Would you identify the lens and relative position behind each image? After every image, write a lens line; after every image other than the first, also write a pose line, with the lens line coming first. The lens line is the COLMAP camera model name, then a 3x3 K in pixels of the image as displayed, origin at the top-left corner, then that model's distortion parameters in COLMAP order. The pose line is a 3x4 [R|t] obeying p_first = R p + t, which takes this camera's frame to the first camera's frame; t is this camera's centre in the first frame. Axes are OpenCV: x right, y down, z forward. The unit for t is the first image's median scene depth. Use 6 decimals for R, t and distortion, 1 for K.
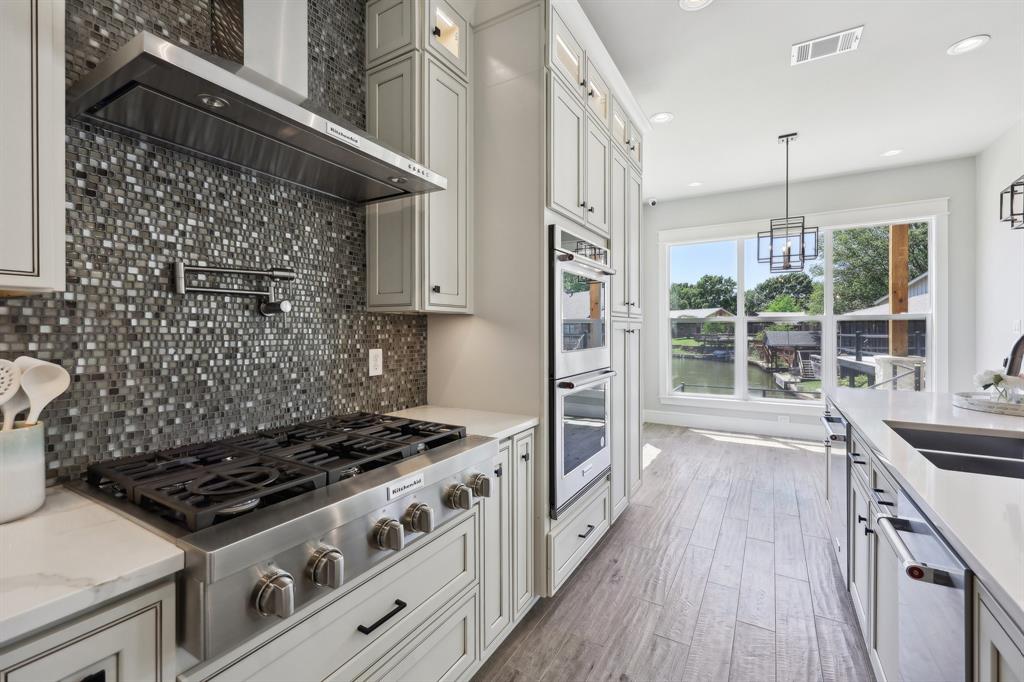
lens RADIAL K [[436.7, 0, 514.7], [0, 436.7, 333.6], [0, 0, 1]] dist [0.002195, -0.000140]
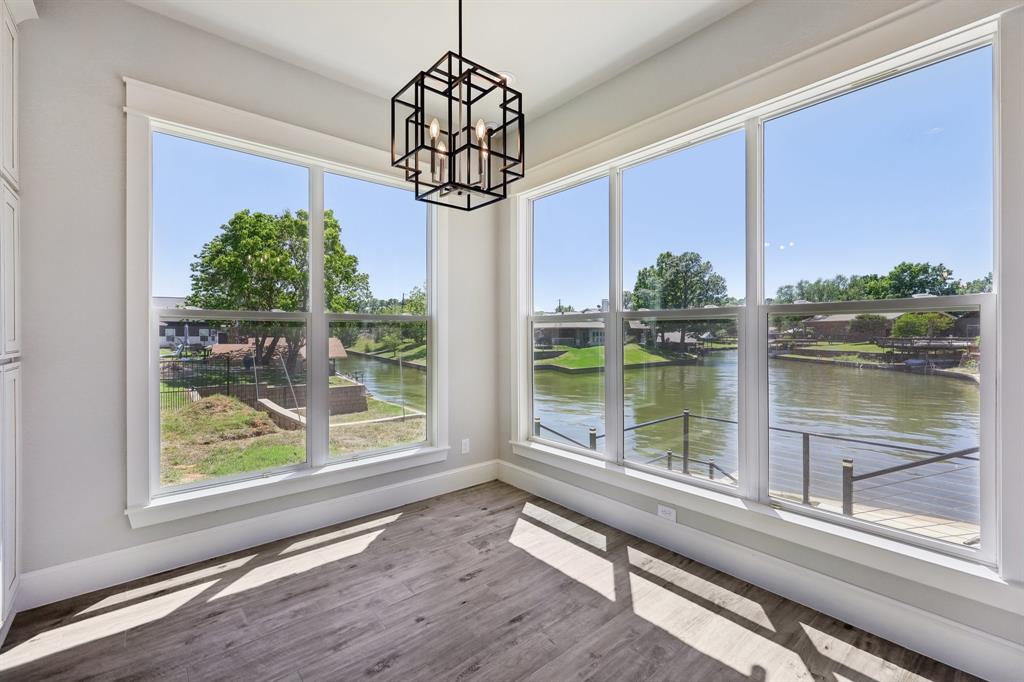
lens RADIAL K [[436.7, 0, 511.8], [0, 436.7, 334.8], [0, 0, 1]] dist [0.002195, -0.000140]
pose [[0.945445, 0.002495, -0.325772, 0.127656], [-0.003544, 0.999990, -0.002628, 0.000734], [0.325762, 0.003639, 0.945445, 0.104150]]
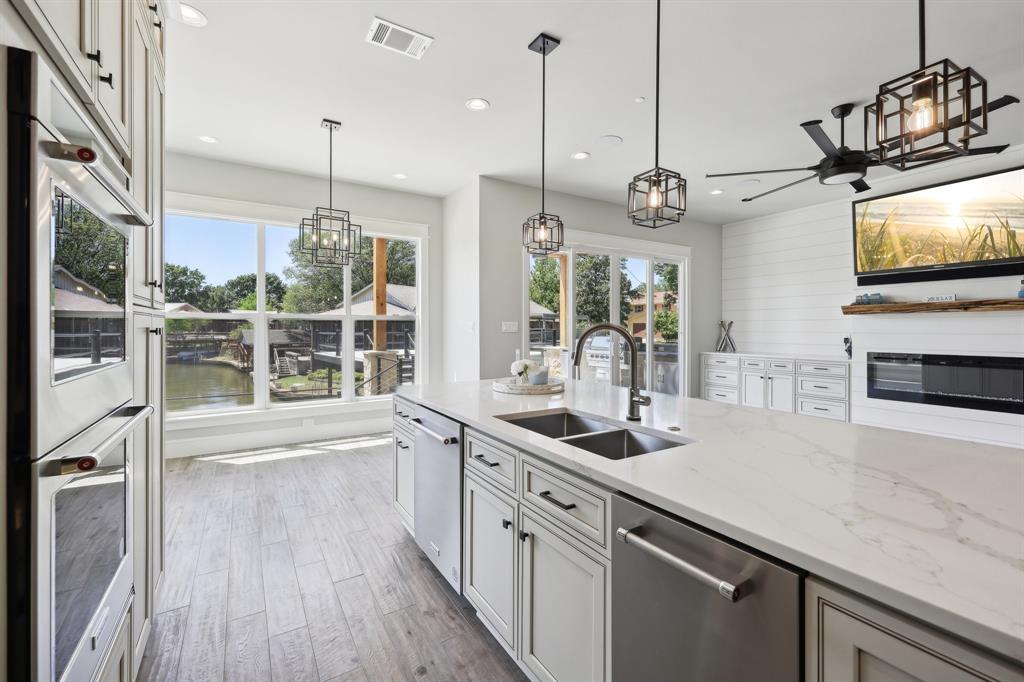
lens RADIAL K [[436.7, 0, 513.6], [0, 436.7, 329.5], [0, 0, 1]] dist [0.002195, -0.000140]
pose [[0.464244, -0.000834, 0.885707, -0.004168], [0.005742, 0.999981, -0.002068, -0.000490], [-0.885689, 0.006046, 0.464241, 0.036193]]
